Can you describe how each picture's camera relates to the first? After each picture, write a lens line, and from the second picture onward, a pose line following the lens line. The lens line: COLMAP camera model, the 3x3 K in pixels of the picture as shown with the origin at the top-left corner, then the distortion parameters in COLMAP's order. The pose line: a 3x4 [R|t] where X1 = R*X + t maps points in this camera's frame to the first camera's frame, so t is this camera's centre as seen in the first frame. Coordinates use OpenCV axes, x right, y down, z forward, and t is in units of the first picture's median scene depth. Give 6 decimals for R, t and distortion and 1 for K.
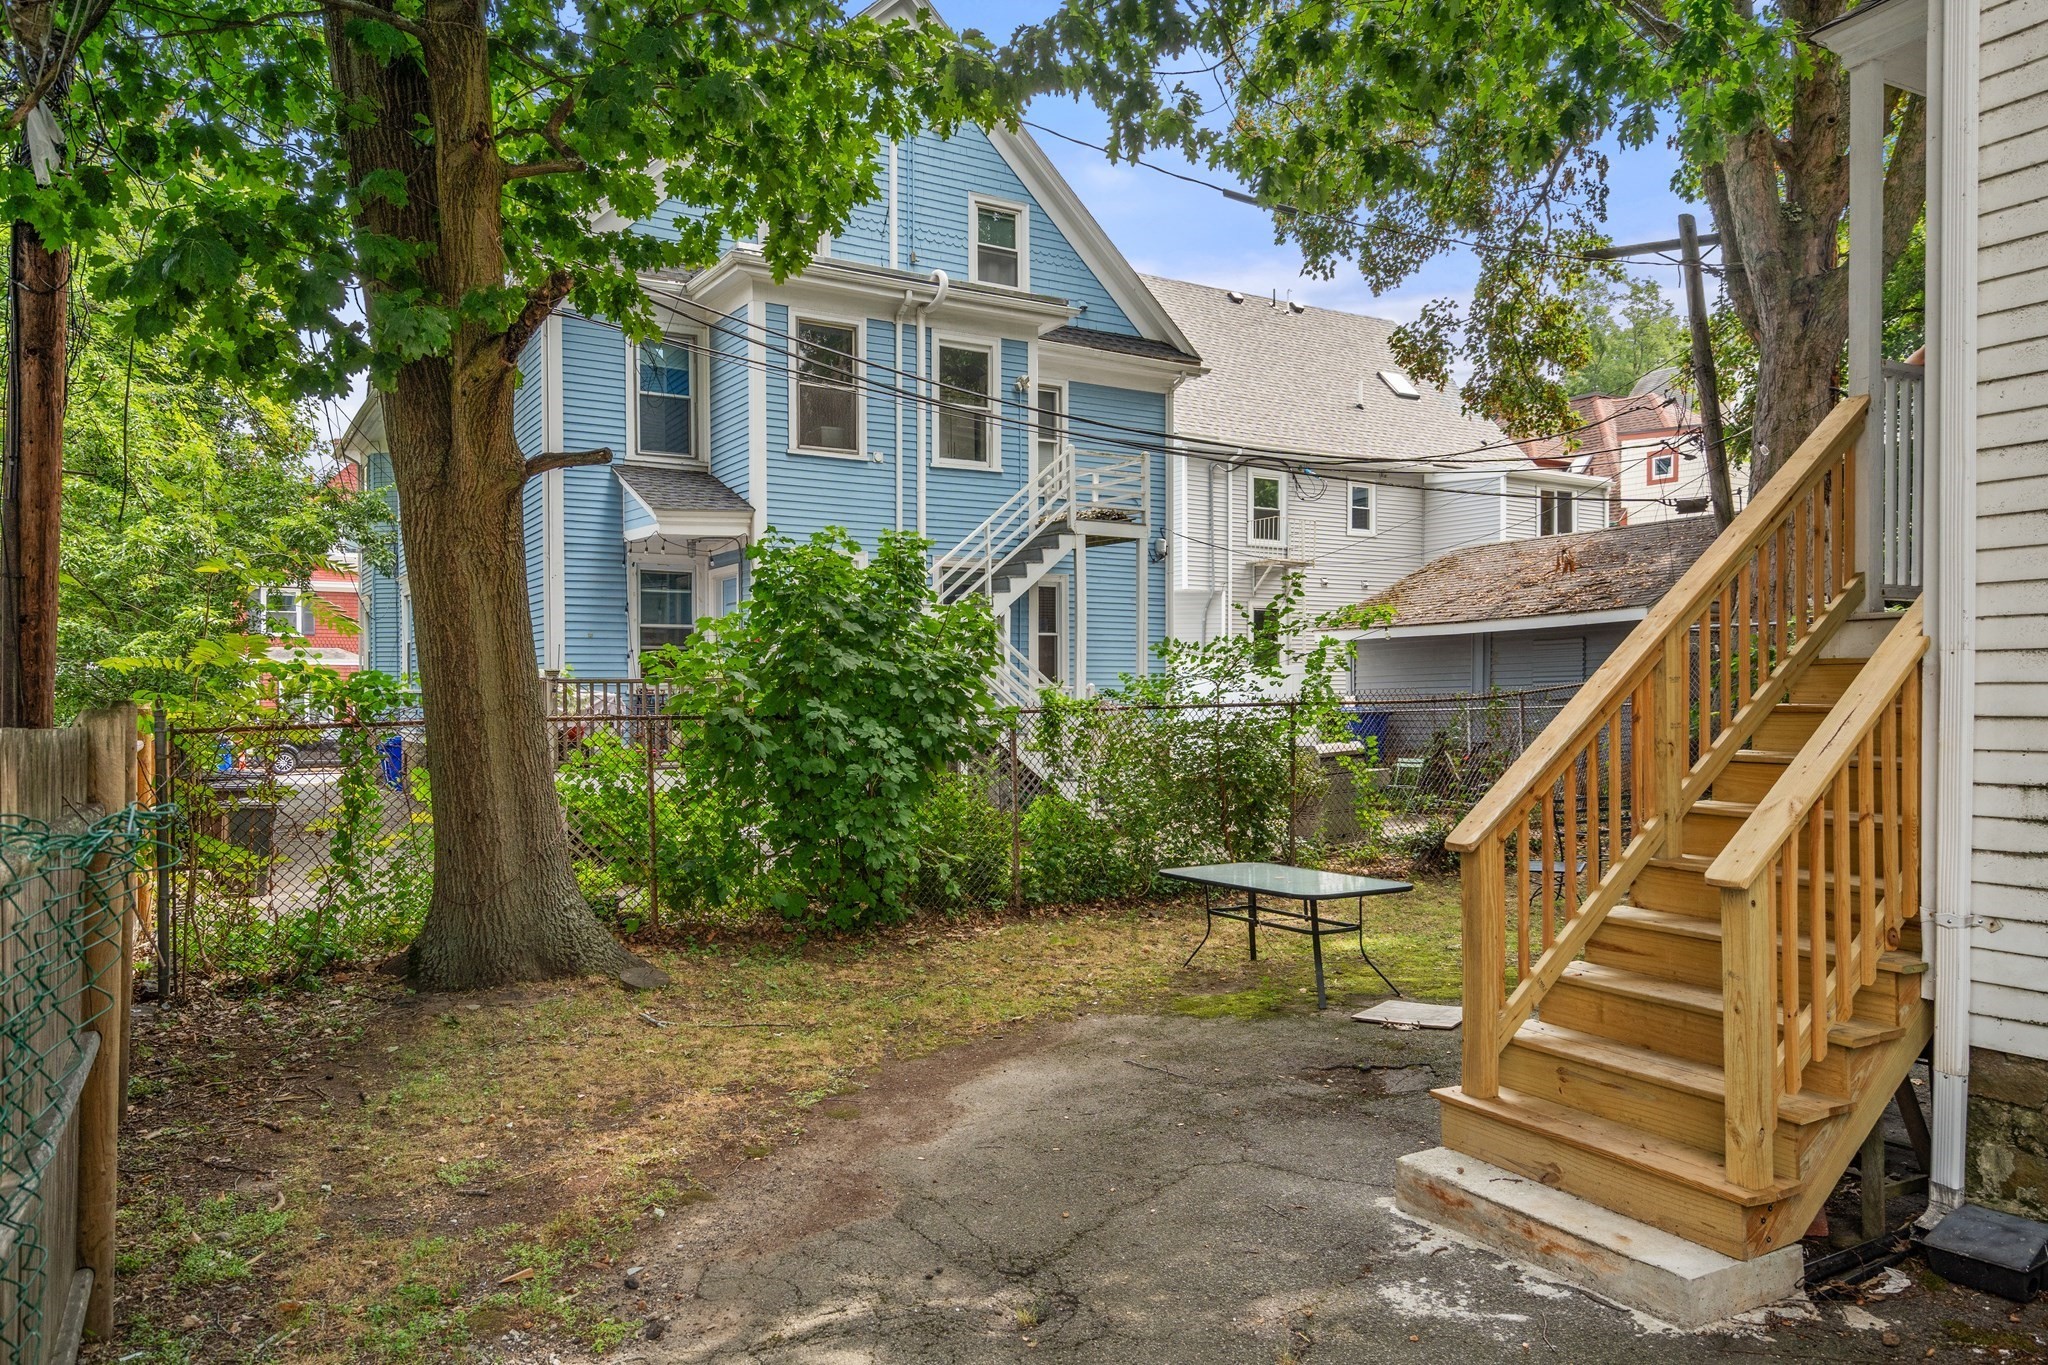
lens RADIAL K [[1341.3, 0, 1025.9], [0, 1341.3, 689.4], [0, 0, 1]] dist [-0.002325, -0.000188]
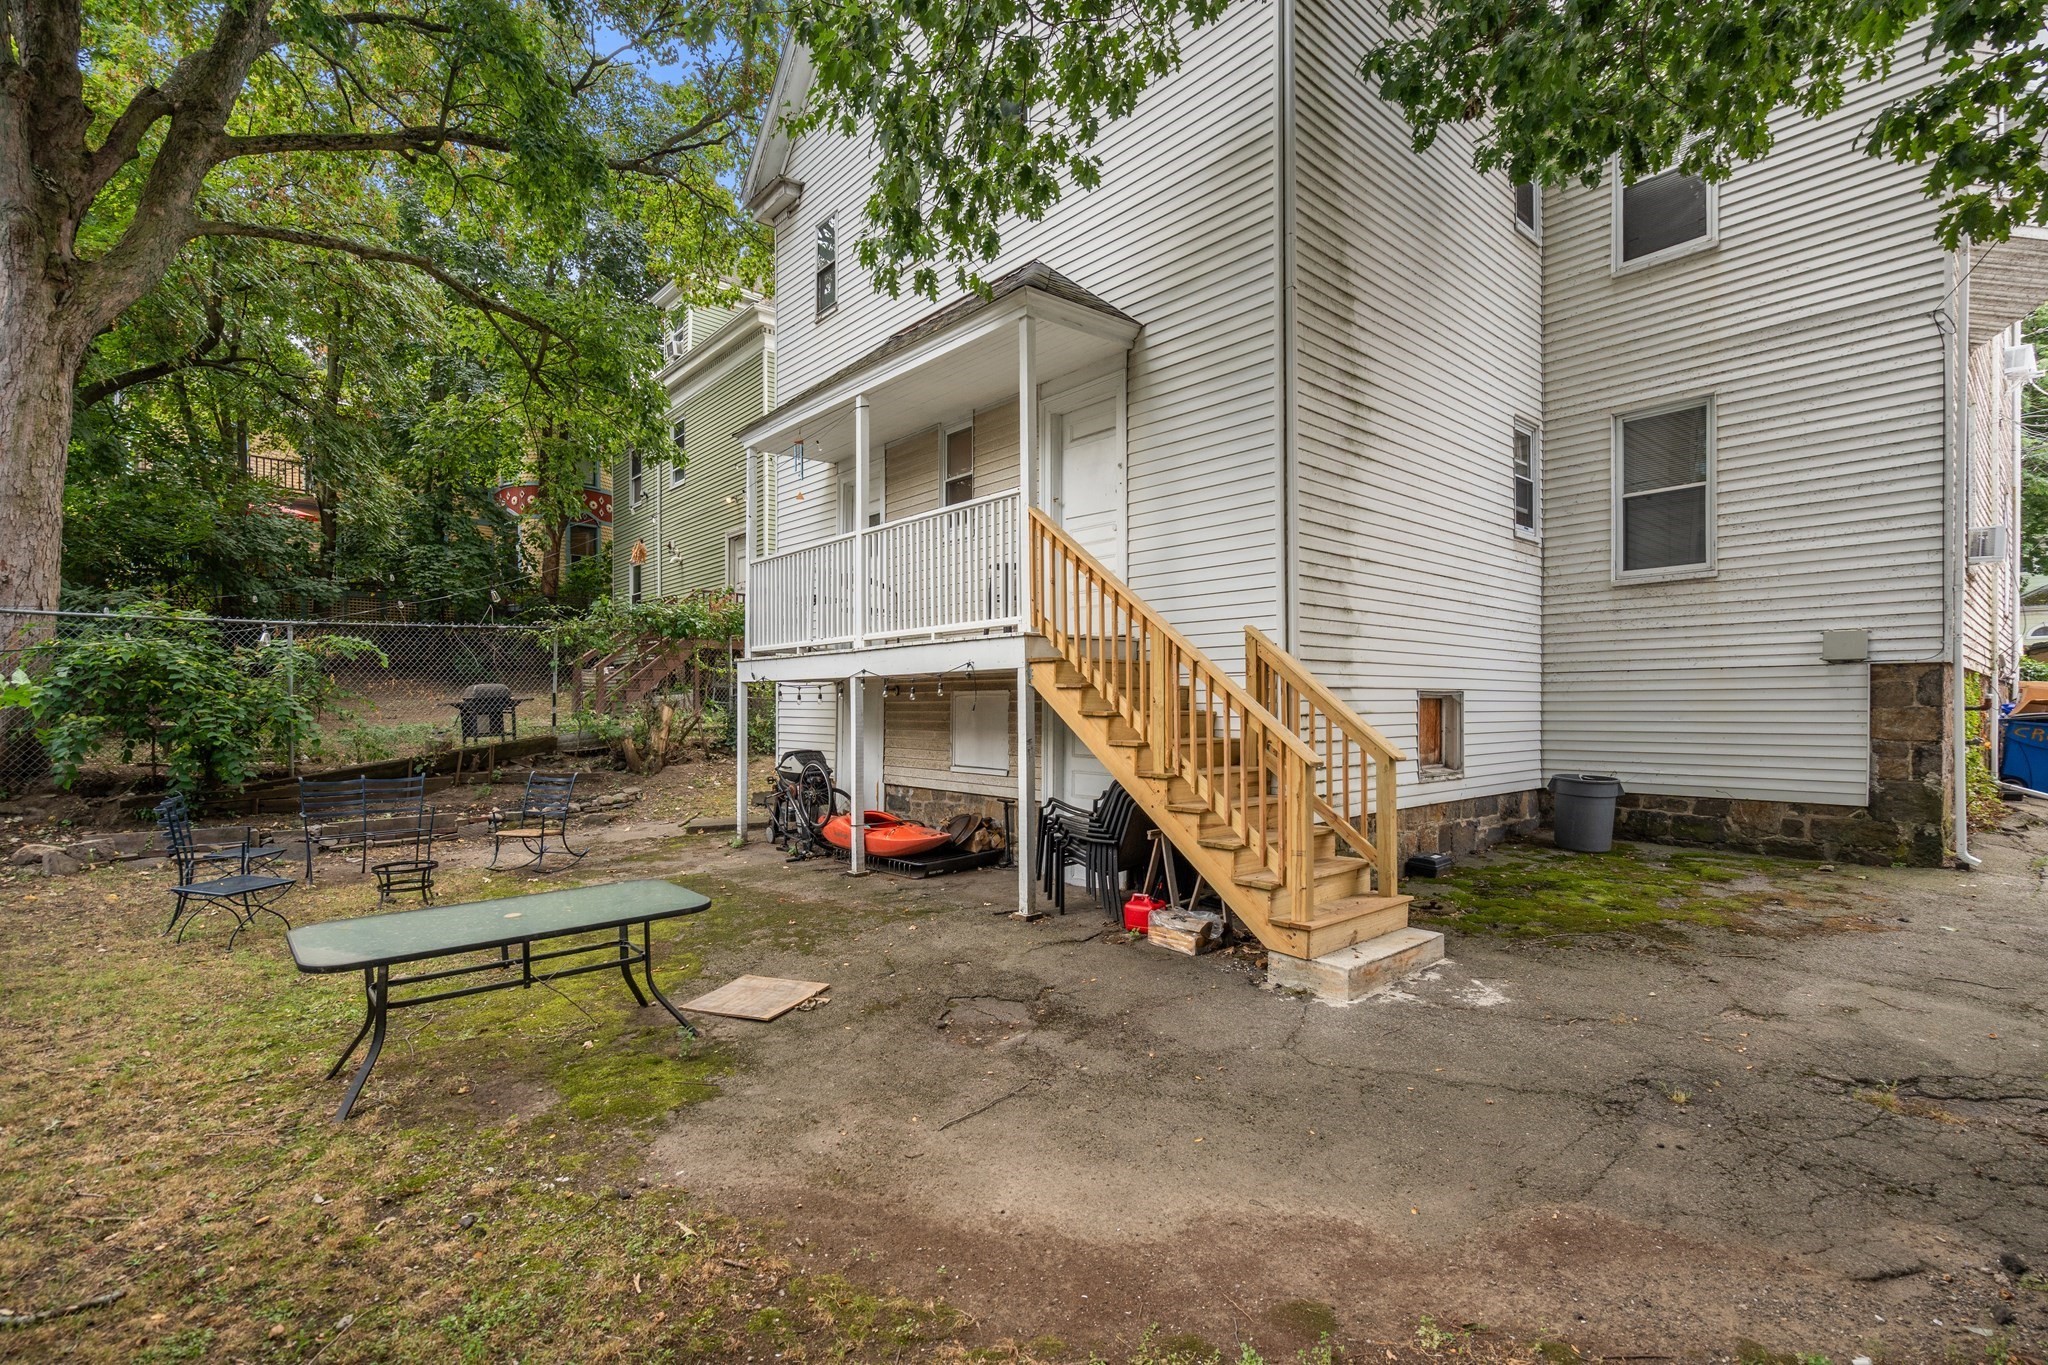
lens RADIAL K [[927.3, 0, 1024.4], [0, 927.3, 697.2], [0, 0, 1]] dist [-0.003212, 0.000644]
pose [[-0.209488, 0.014179, 0.977708, -0.502123], [0.001219, 0.999898, -0.014239, 0.043178], [-0.977810, -0.001791, -0.209484, 1.173357]]
